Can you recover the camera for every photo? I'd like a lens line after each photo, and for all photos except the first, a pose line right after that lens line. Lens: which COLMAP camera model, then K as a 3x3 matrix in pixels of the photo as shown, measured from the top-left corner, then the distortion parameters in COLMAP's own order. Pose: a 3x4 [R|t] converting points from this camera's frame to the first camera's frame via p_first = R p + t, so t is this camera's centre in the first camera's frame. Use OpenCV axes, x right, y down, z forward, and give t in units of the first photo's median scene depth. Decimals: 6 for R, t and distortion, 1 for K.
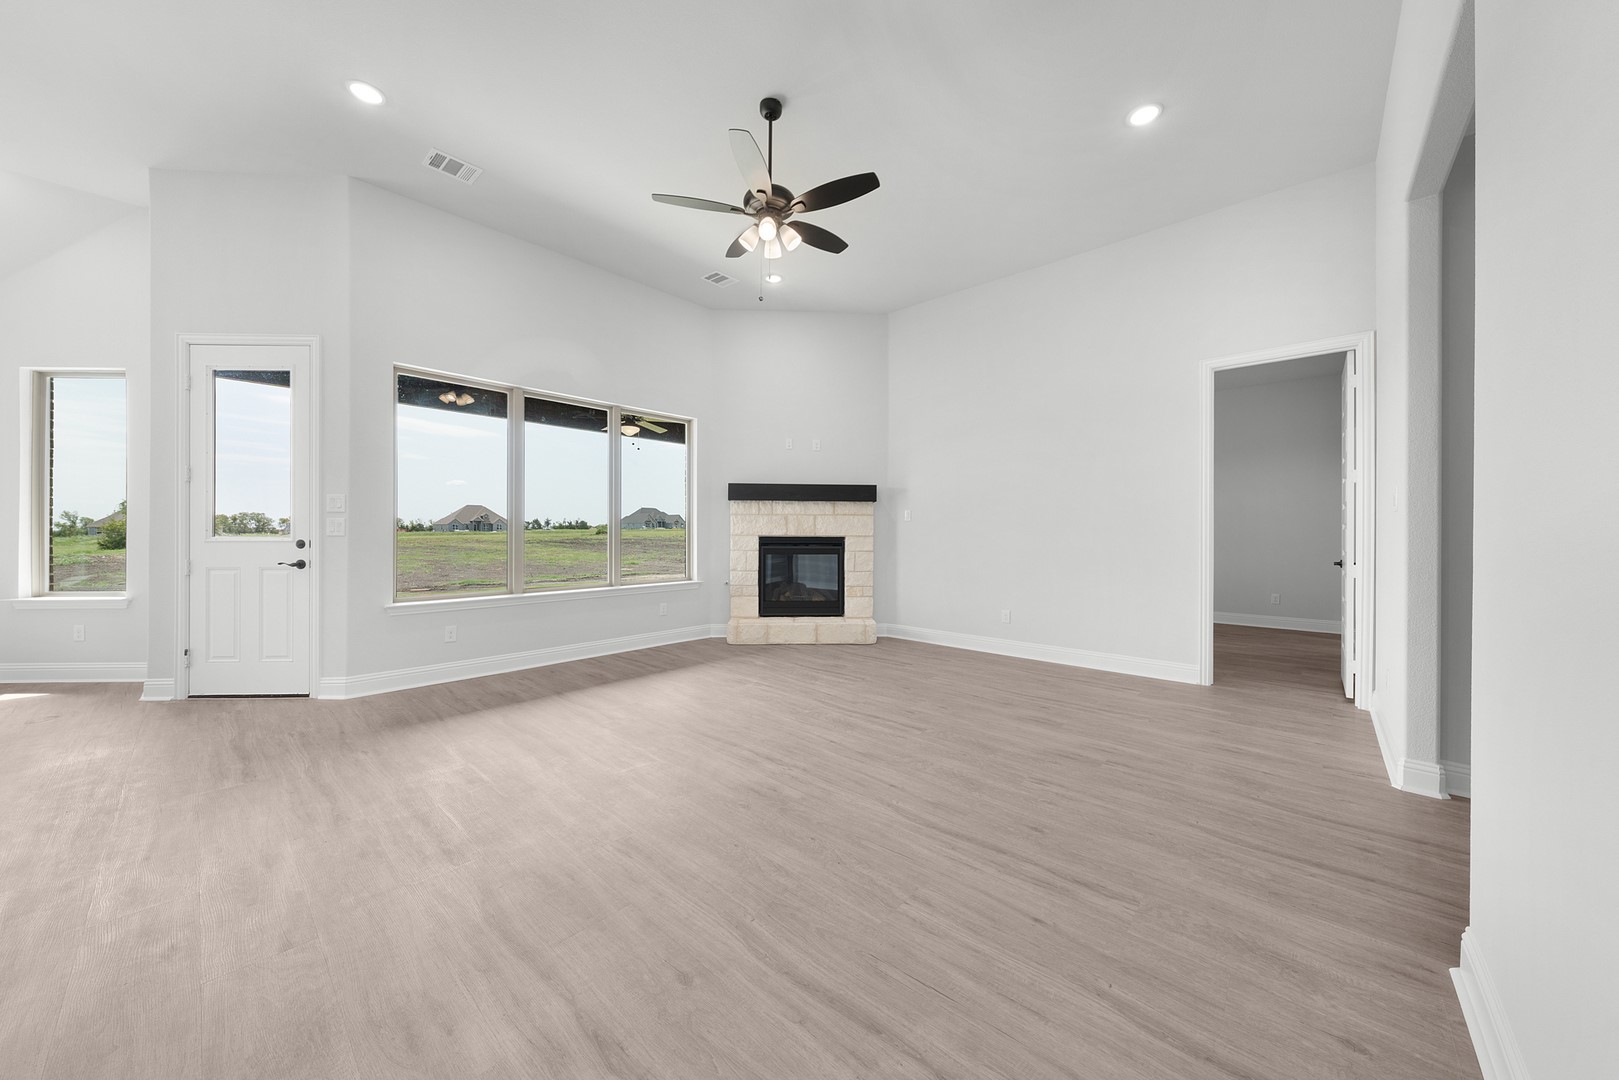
lens RADIAL K [[556.4, 0, 811.7], [0, 556.4, 532.8], [0, 0, 1]] dist [-0.001274, 0.000136]
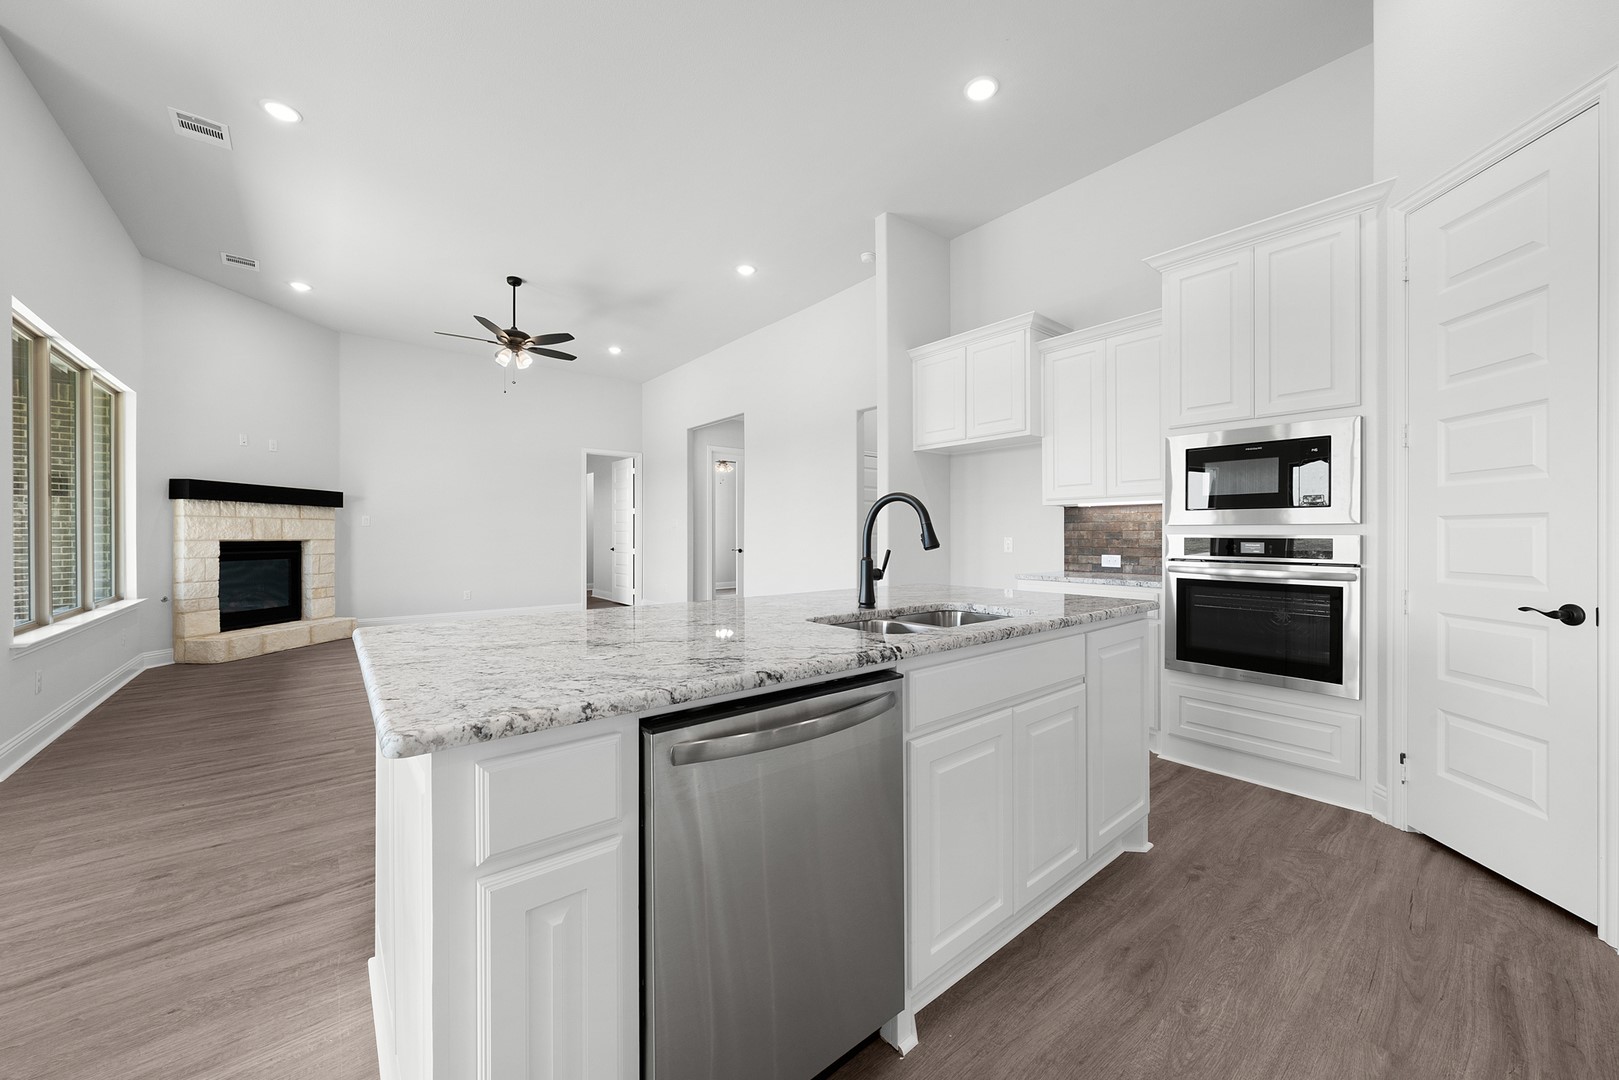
lens RADIAL K [[593.2, 0, 810.5], [0, 593.2, 534.2], [0, 0, 1]] dist [0.000557, 0.000271]
pose [[0.141387, -0.002376, 0.989952, -0.896753], [0.002625, 0.999995, 0.002025, -0.004314], [-0.989951, 0.002312, 0.141392, -0.064003]]
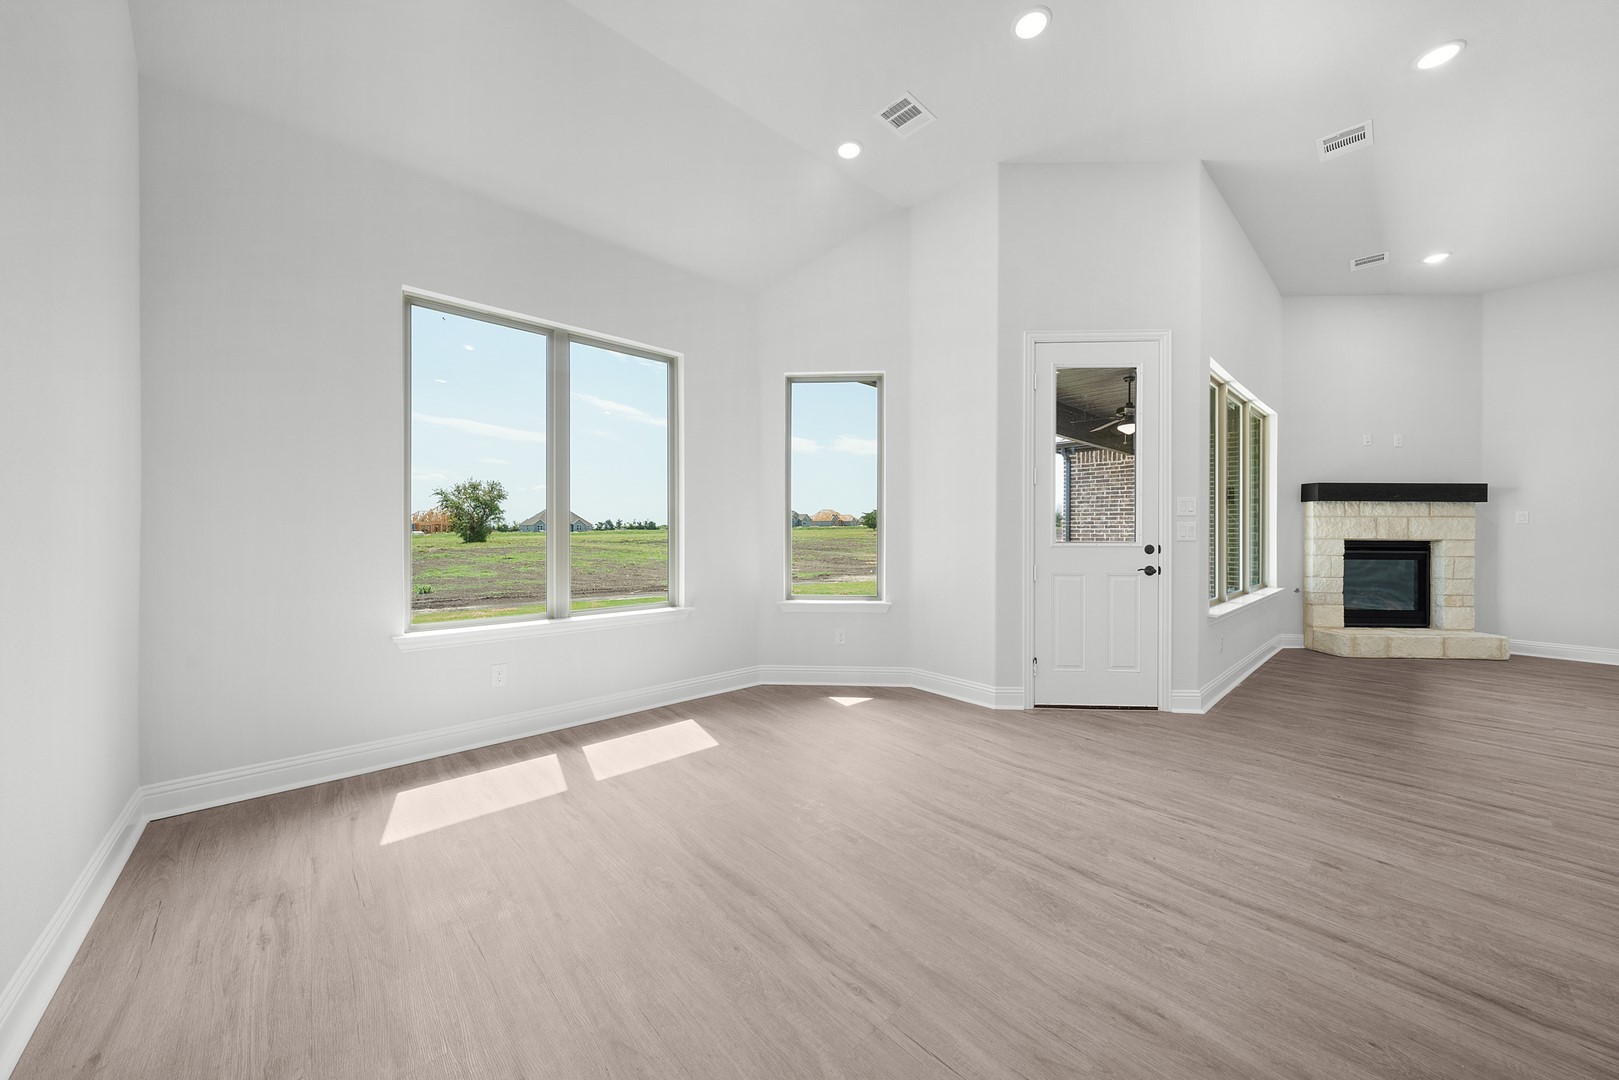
lens RADIAL K [[554.4, 0, 810.1], [0, 554.4, 534.7], [0, 0, 1]] dist [-0.001196, 0.000197]
pose [[0.995152, 0.000823, -0.098350, -0.887328], [-0.000558, 0.999996, 0.002716, -0.004545], [0.098351, -0.002648, 0.995148, -0.002742]]
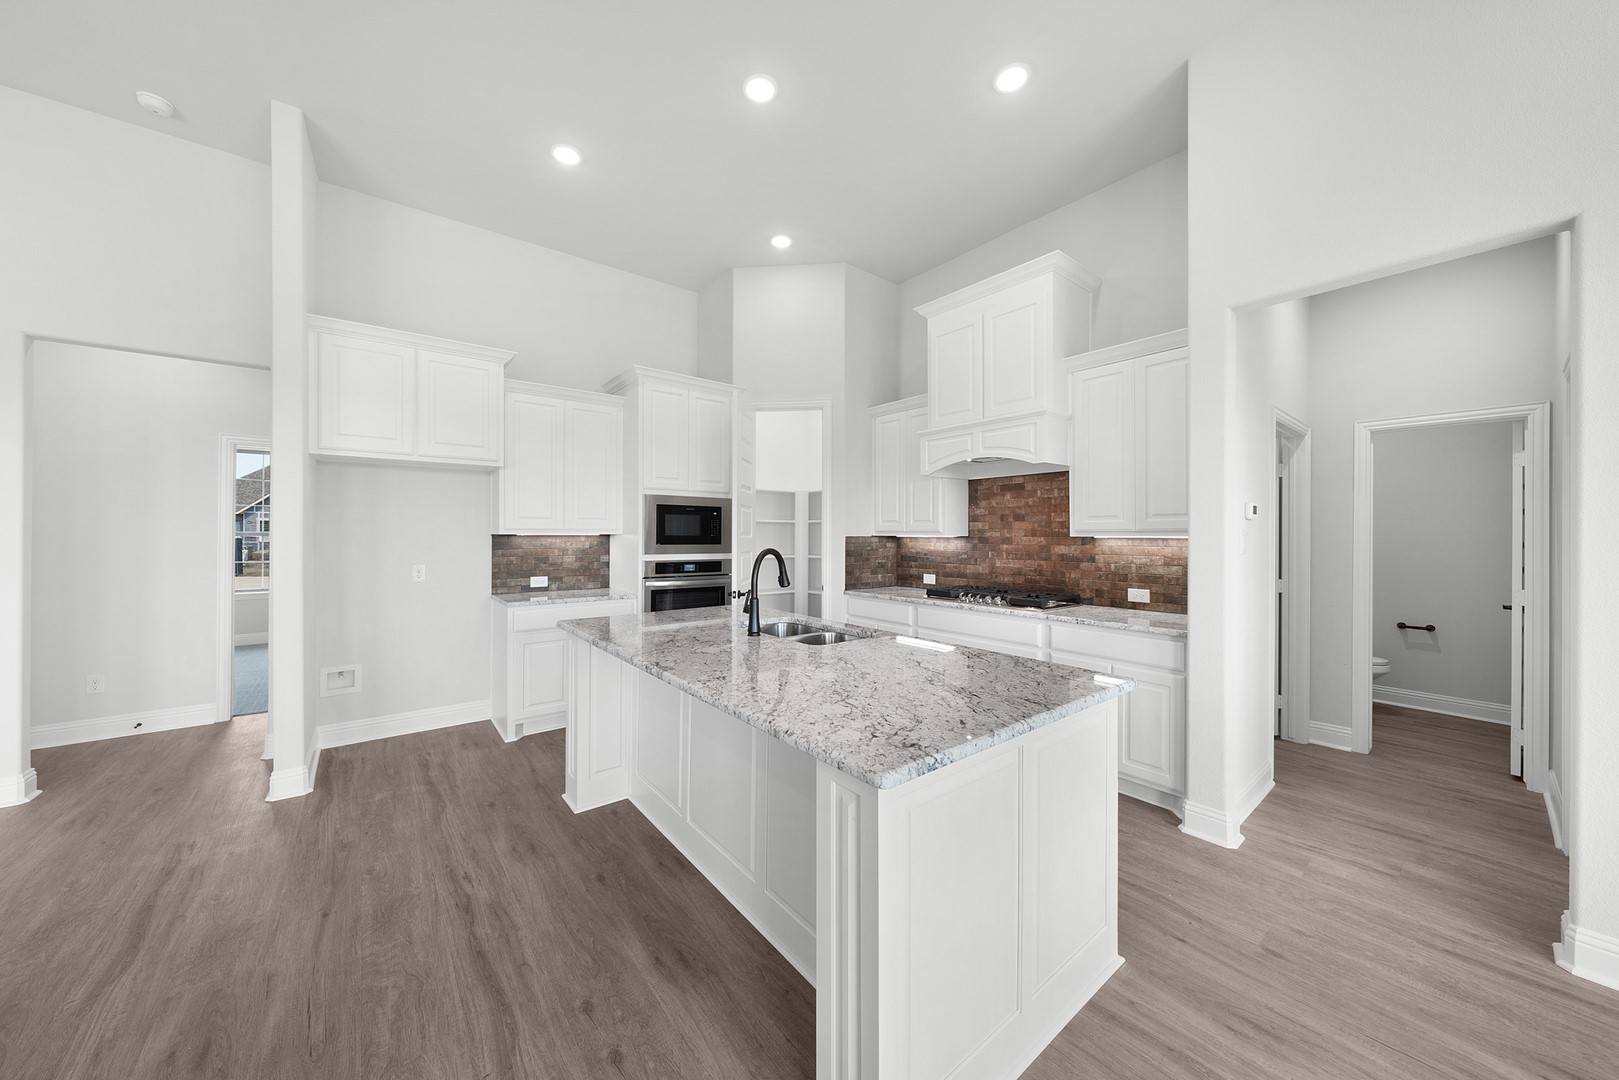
lens RADIAL K [[554.4, 0, 810.1], [0, 554.4, 534.7], [0, 0, 1]] dist [-0.001196, 0.000197]
pose [[-0.987439, -0.007865, 0.157805, -0.665815], [-0.007488, 0.999968, 0.002981, -0.038157], [-0.157824, 0.001762, -0.987466, 0.352011]]
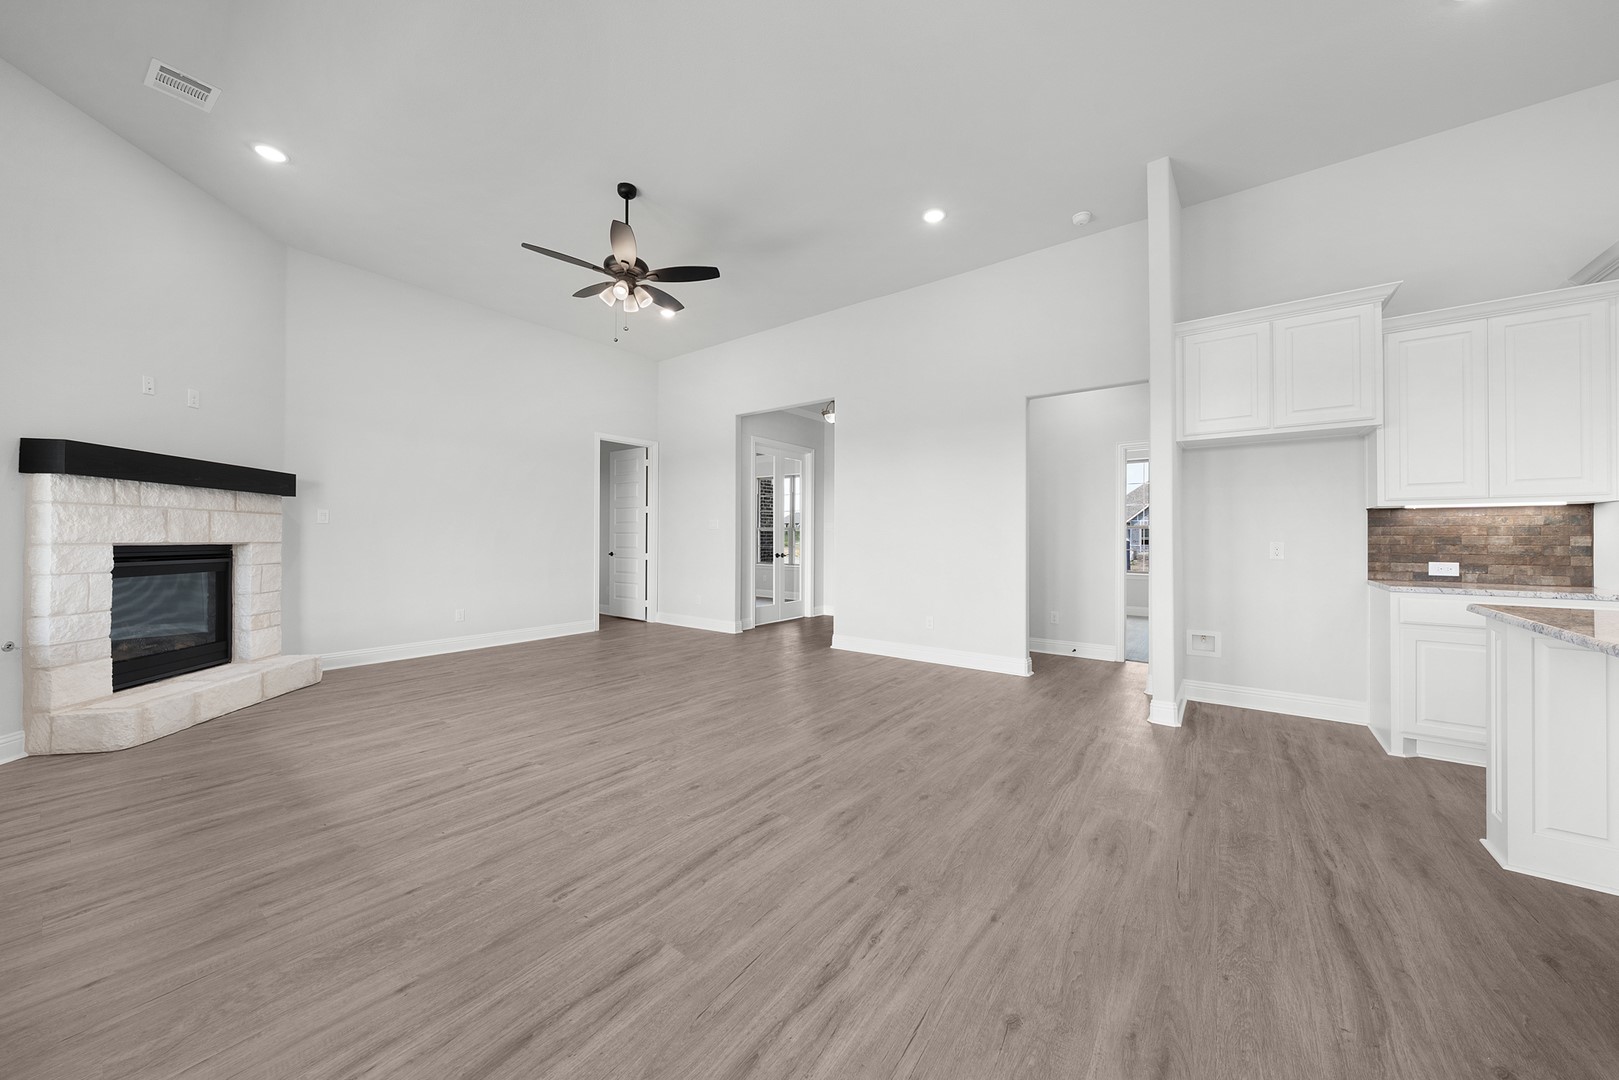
lens RADIAL K [[556.4, 0, 811.7], [0, 556.4, 532.8], [0, 0, 1]] dist [-0.001274, 0.000136]
pose [[-0.094287, 0.005370, 0.995531, -0.696169], [-0.001959, 0.999983, -0.005580, -0.004313], [-0.995543, -0.002477, -0.094275, 0.375131]]
